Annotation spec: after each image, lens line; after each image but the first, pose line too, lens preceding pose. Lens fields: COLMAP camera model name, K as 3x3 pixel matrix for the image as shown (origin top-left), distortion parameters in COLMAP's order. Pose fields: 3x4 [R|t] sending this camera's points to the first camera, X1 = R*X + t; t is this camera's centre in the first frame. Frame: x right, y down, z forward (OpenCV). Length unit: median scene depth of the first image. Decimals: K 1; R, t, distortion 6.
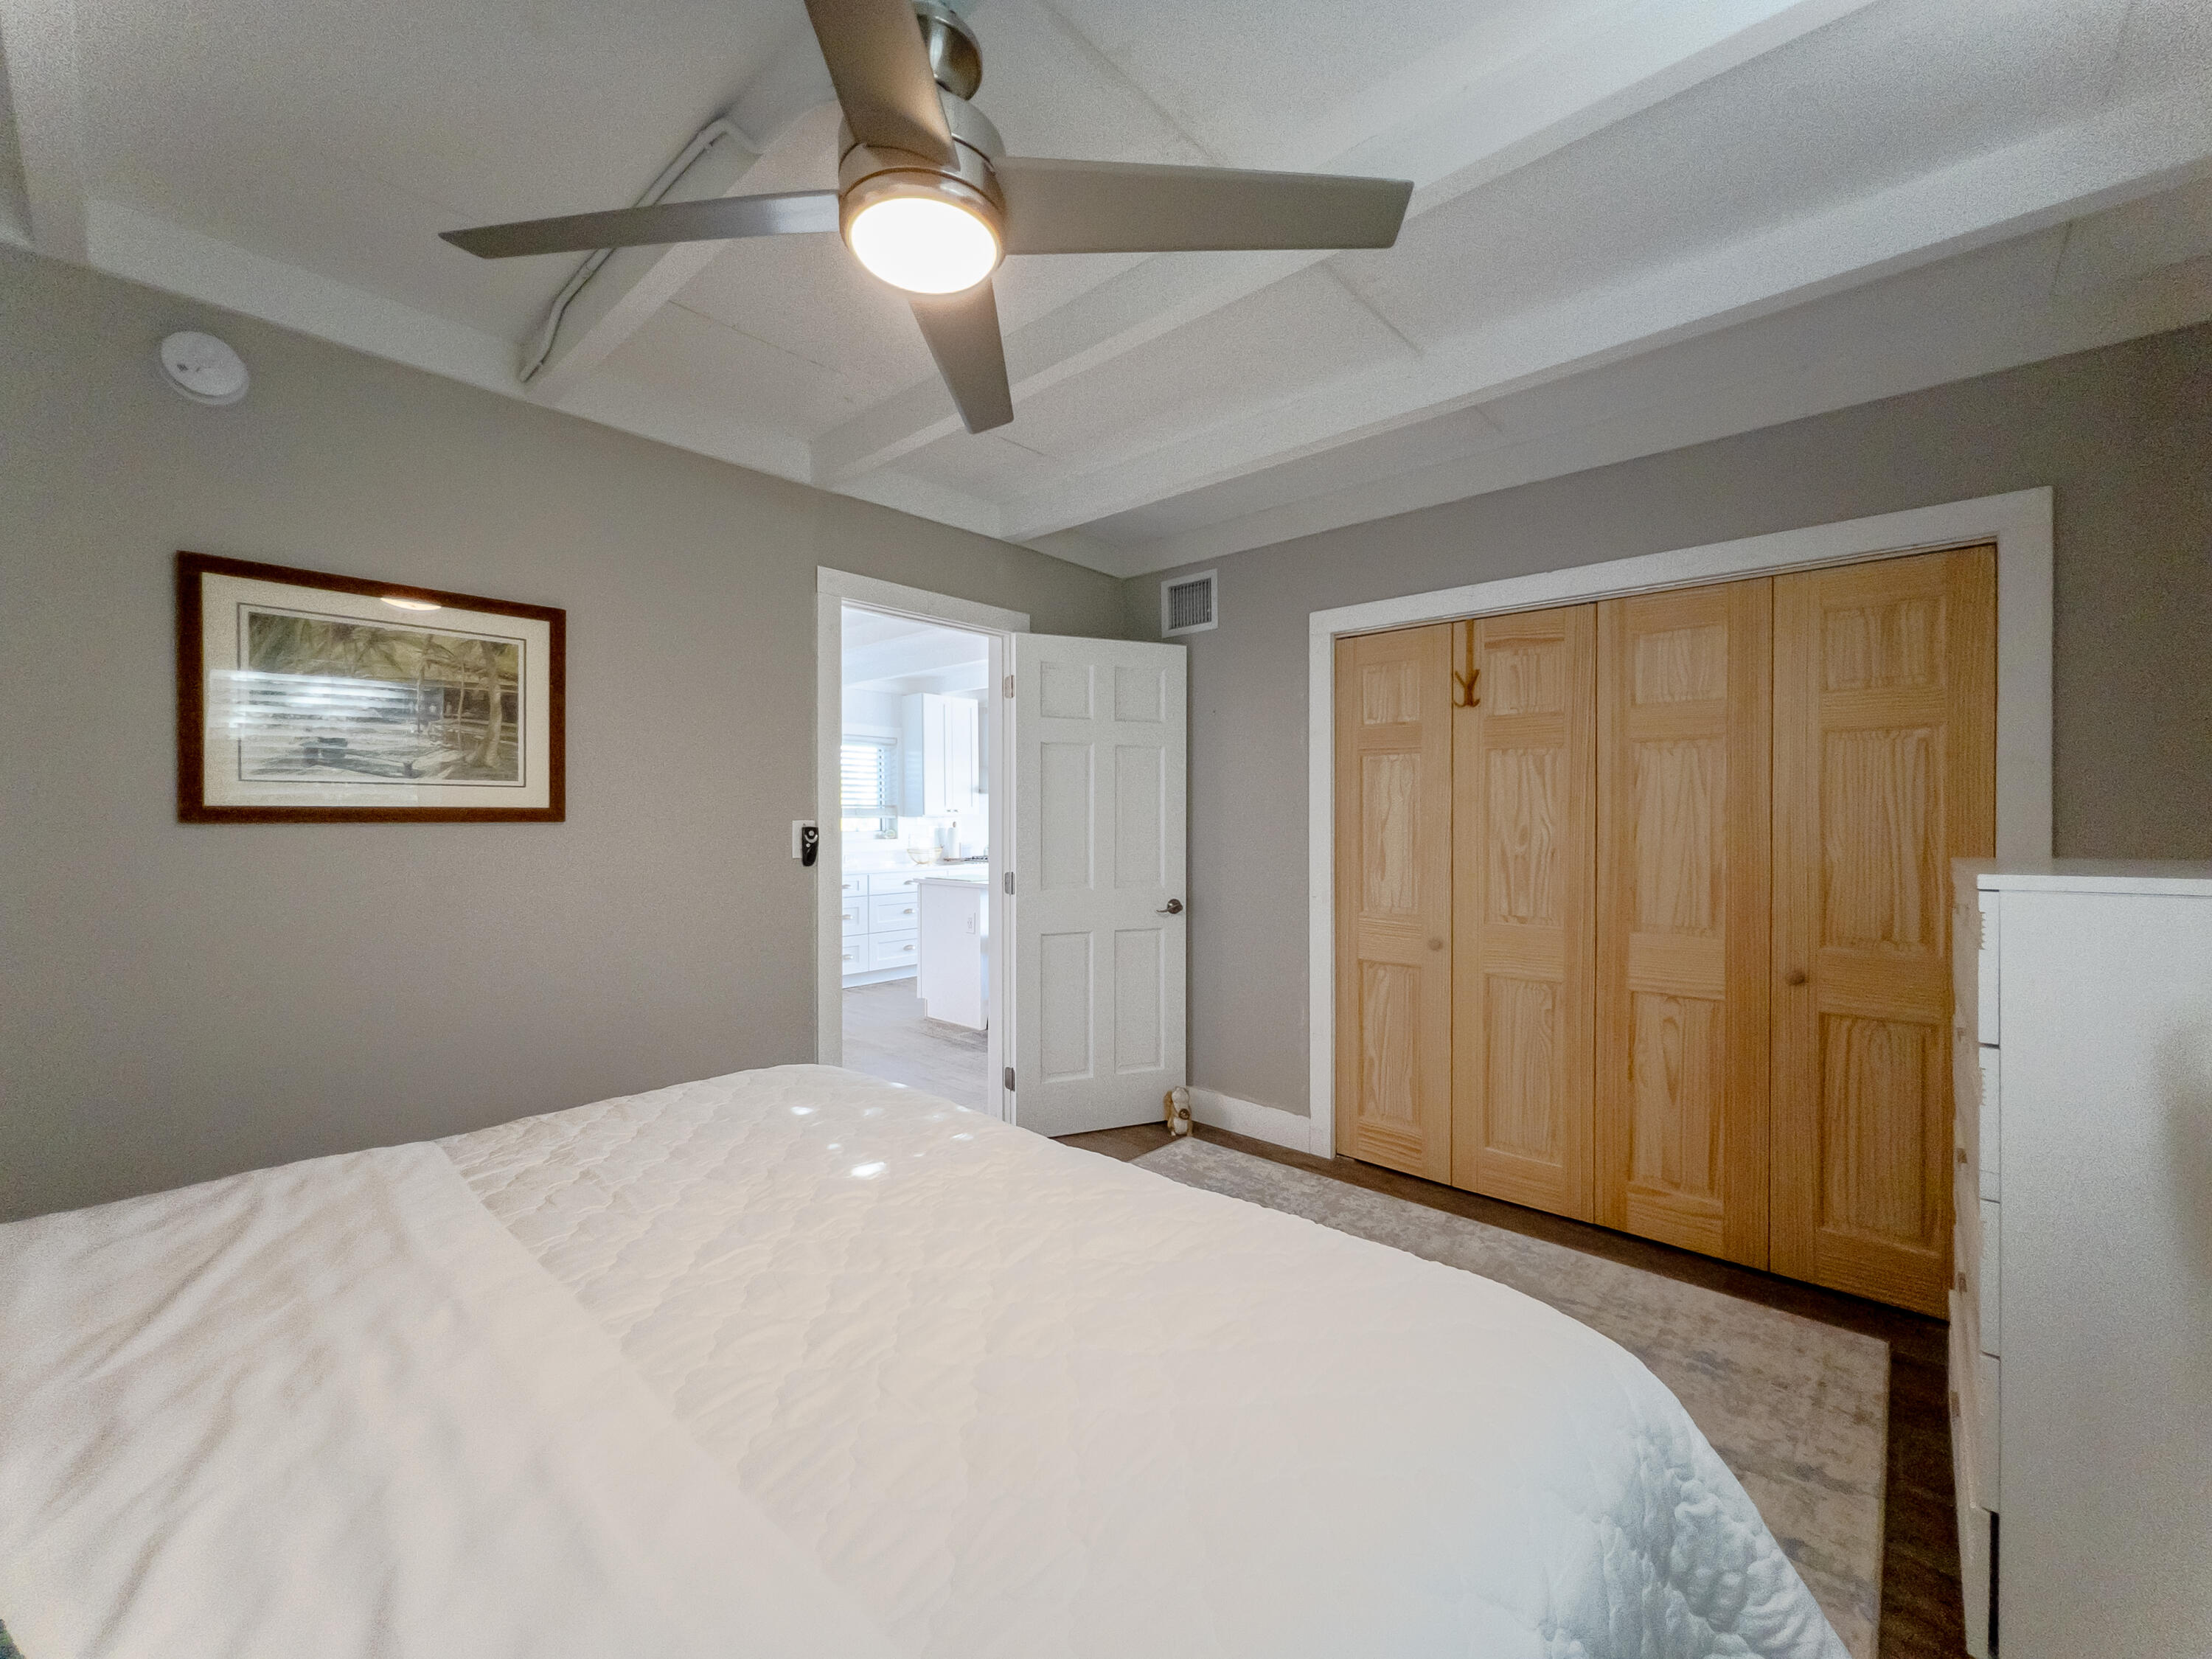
lens RADIAL K [[888.5, 0, 1103.5], [0, 888.5, 824.6], [0, 0, 1]] dist [-0.009062, 0.003709]
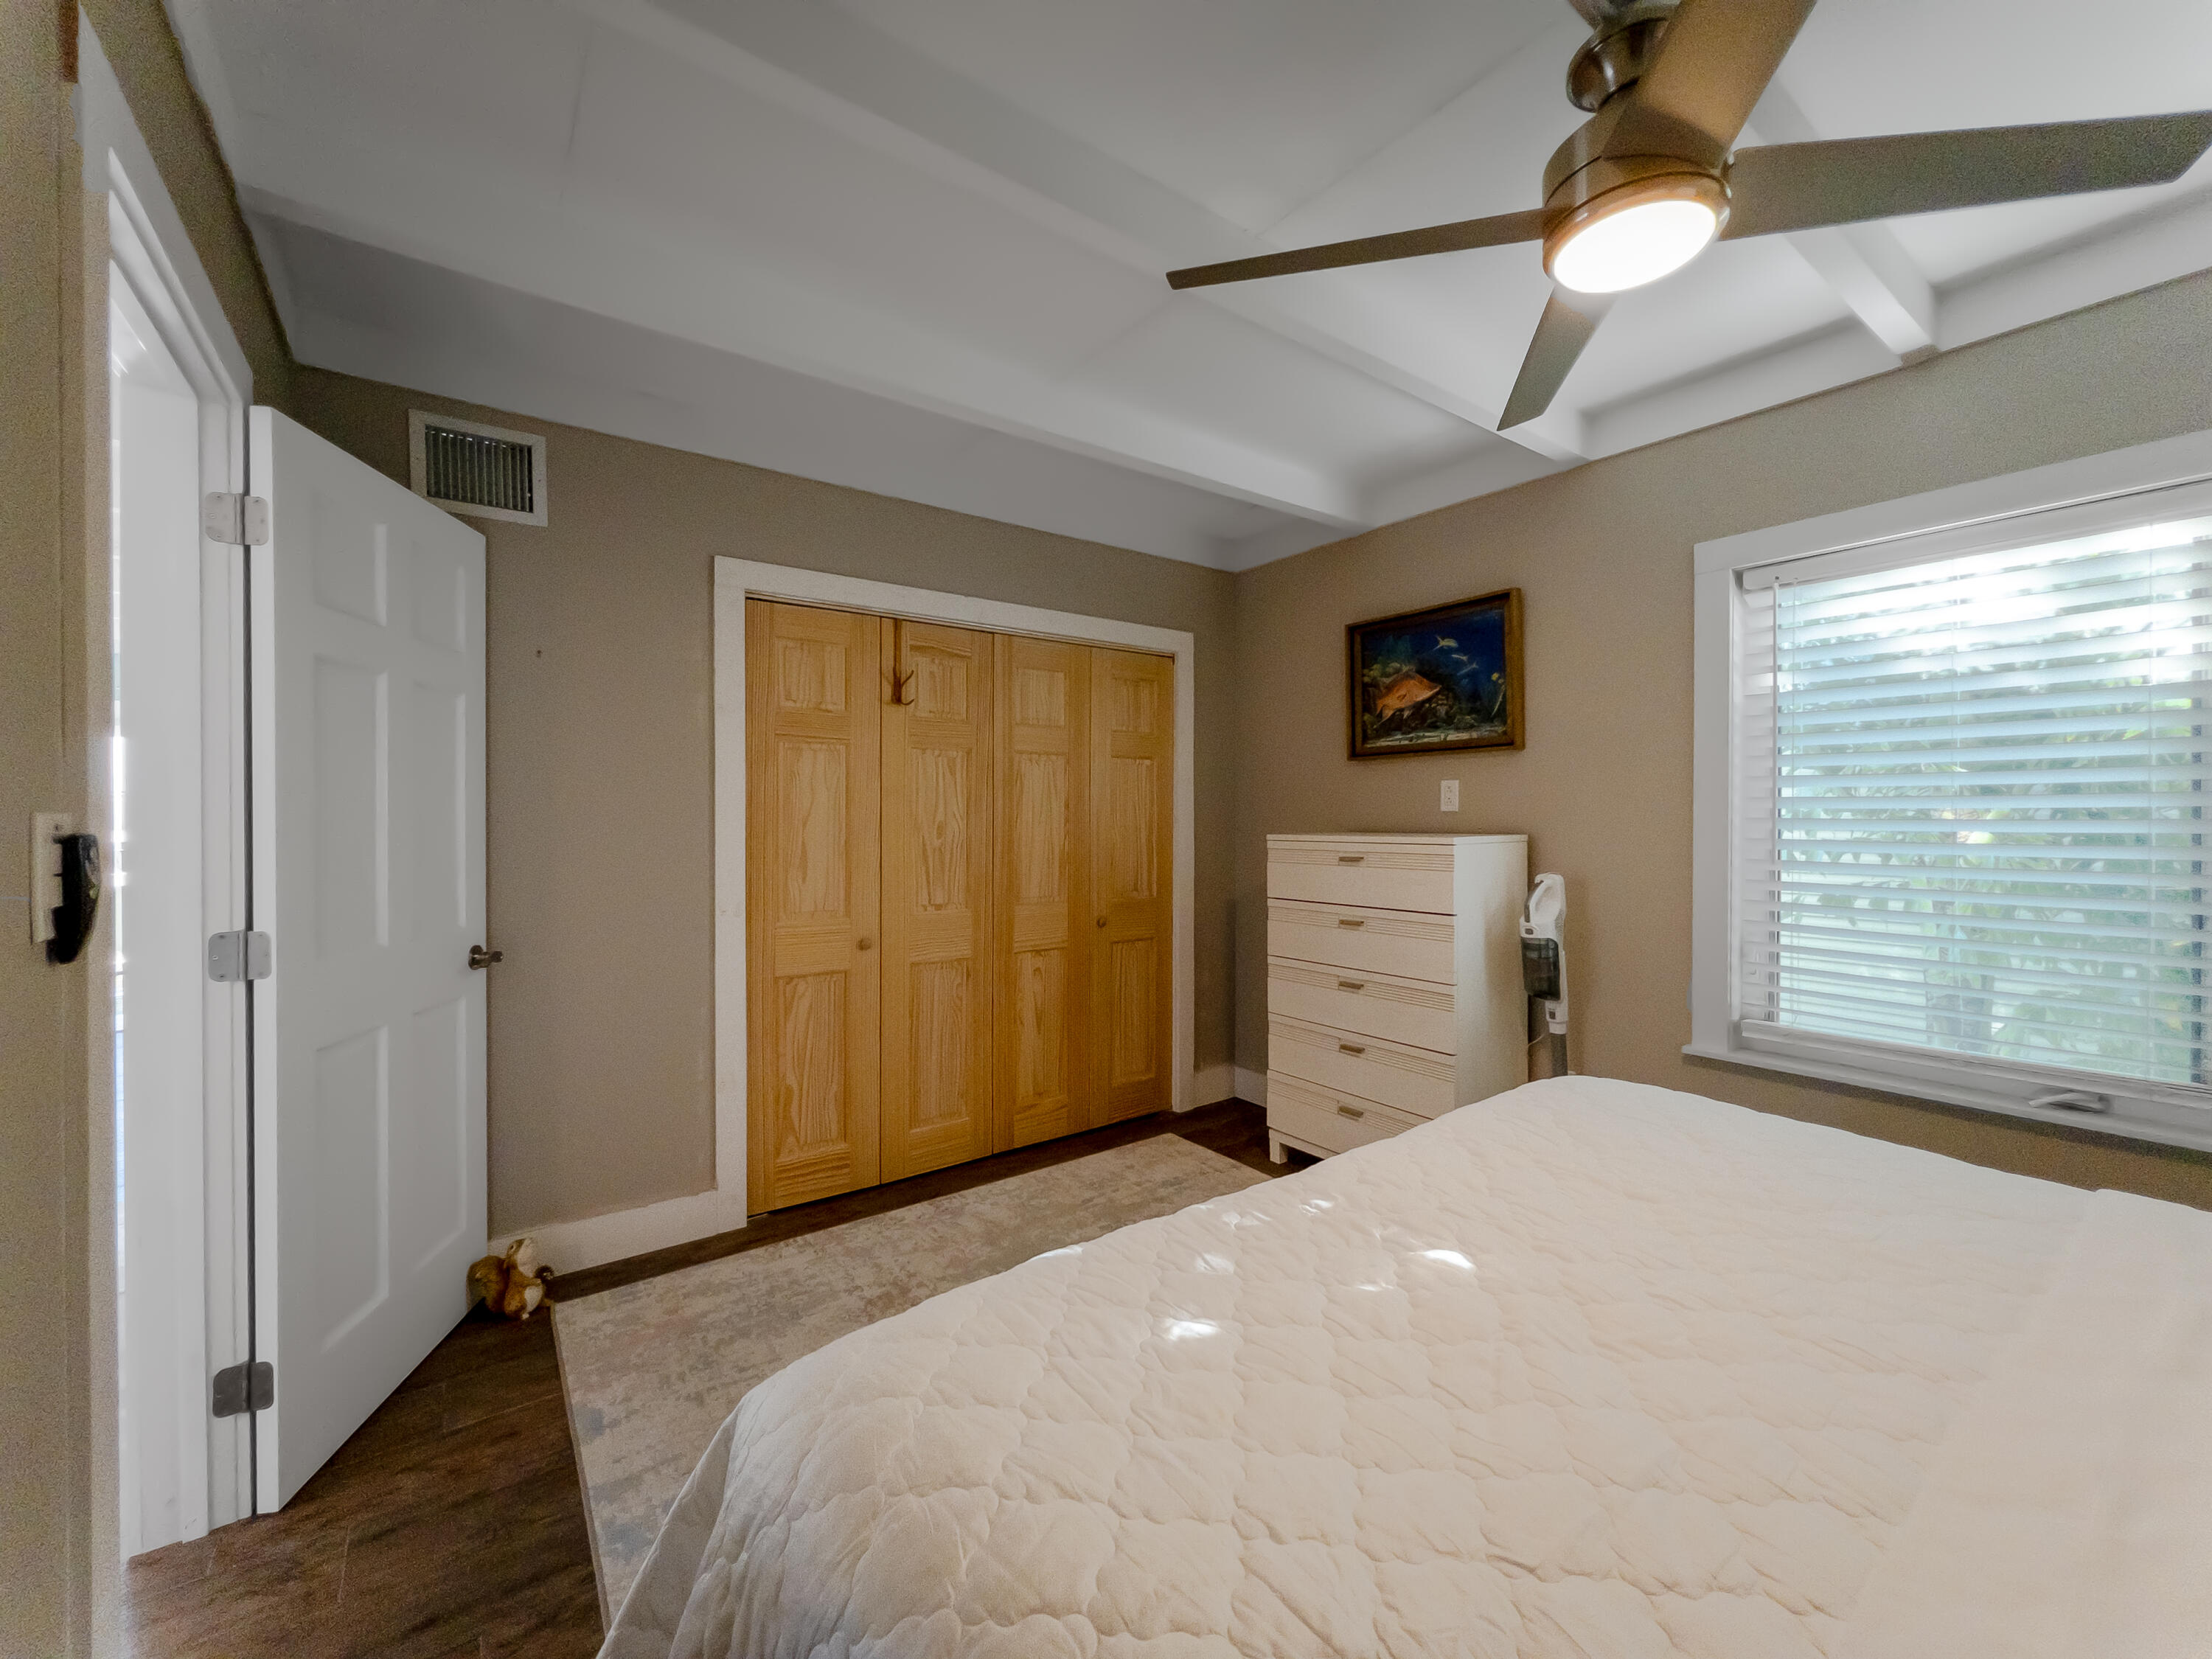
lens RADIAL K [[888.5, 0, 1109.8], [0, 888.5, 823.1], [0, 0, 1]] dist [-0.009062, 0.003709]
pose [[0.198613, -0.007901, 0.980046, -0.538698], [0.007461, 0.999951, 0.006550, -0.001650], [-0.980050, 0.006011, 0.198662, 0.560305]]
